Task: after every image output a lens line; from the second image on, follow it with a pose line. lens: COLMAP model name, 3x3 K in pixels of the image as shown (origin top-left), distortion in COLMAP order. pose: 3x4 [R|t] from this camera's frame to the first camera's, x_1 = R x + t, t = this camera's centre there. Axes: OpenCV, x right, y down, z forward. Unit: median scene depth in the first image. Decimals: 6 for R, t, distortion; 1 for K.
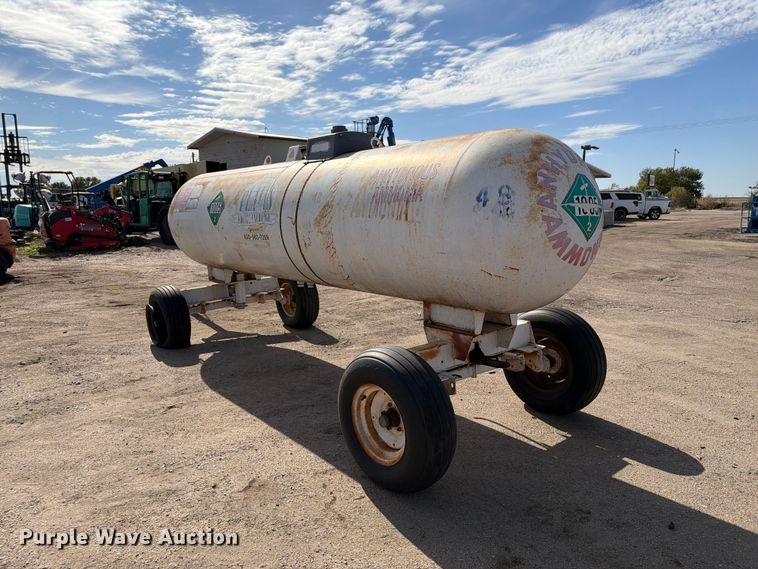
lens RADIAL K [[537.7, 0, 382.7], [0, 537.7, 273.3], [0, 0, 1]] dist [0.047501, -0.048667]
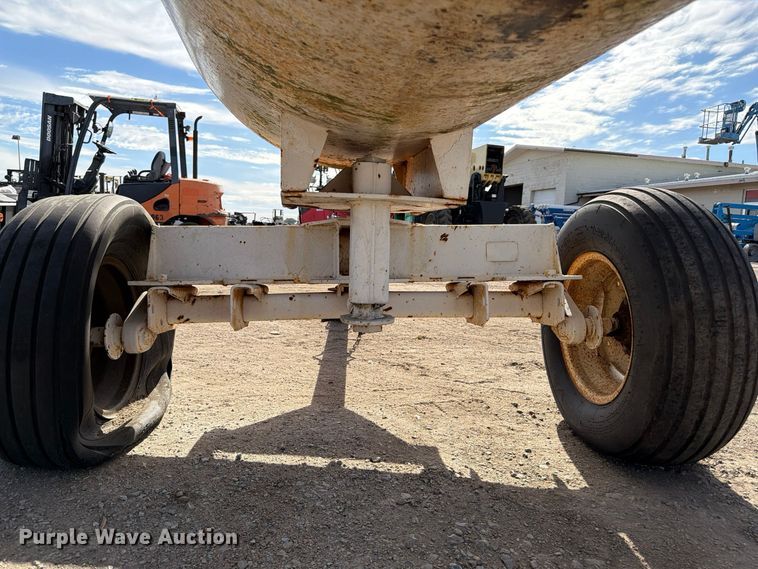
lens RADIAL K [[537.7, 0, 372.7], [0, 537.7, 281.4], [0, 0, 1]] dist [0.047501, -0.048667]
pose [[0.851274, 0.094515, -0.516139, -0.255047], [-0.122412, 0.992274, -0.020191, 0.087289], [0.510243, 0.080369, 0.856267, 1.386929]]
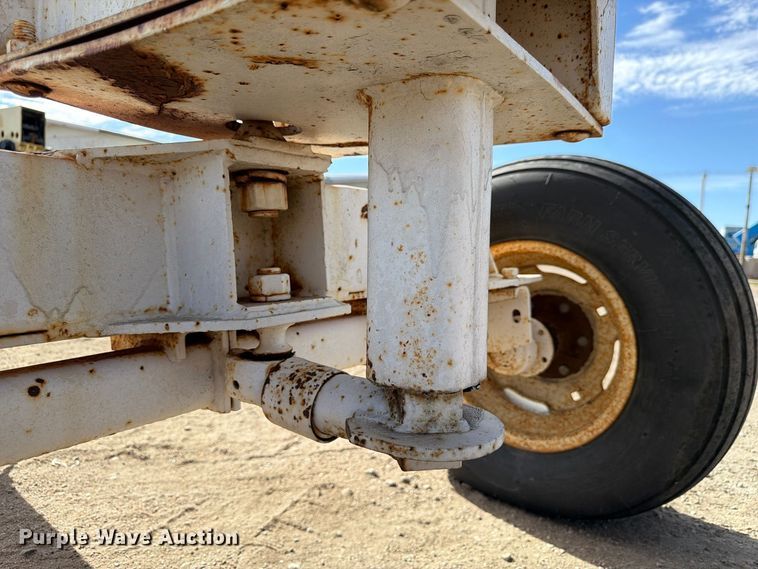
lens RADIAL K [[537.7, 0, 384.3], [0, 537.7, 292.0], [0, 0, 1]] dist [0.047501, -0.048667]
pose [[0.958934, 0.038368, 0.281023, -0.491244], [-0.025124, 0.998404, -0.050580, 0.080312], [-0.282515, 0.041442, 0.958367, 1.573347]]
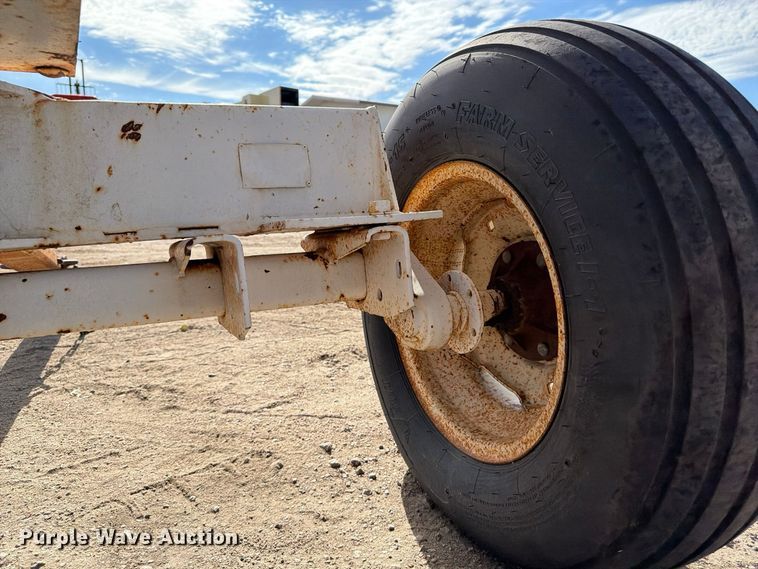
lens RADIAL K [[537.7, 0, 374.1], [0, 537.7, 300.9], [0, 0, 1]] dist [0.047501, -0.048667]
pose [[0.981365, 0.058369, -0.183075, -0.319714], [-0.047998, 0.997009, 0.060583, 0.077069], [0.186064, -0.050666, 0.981230, 1.625428]]
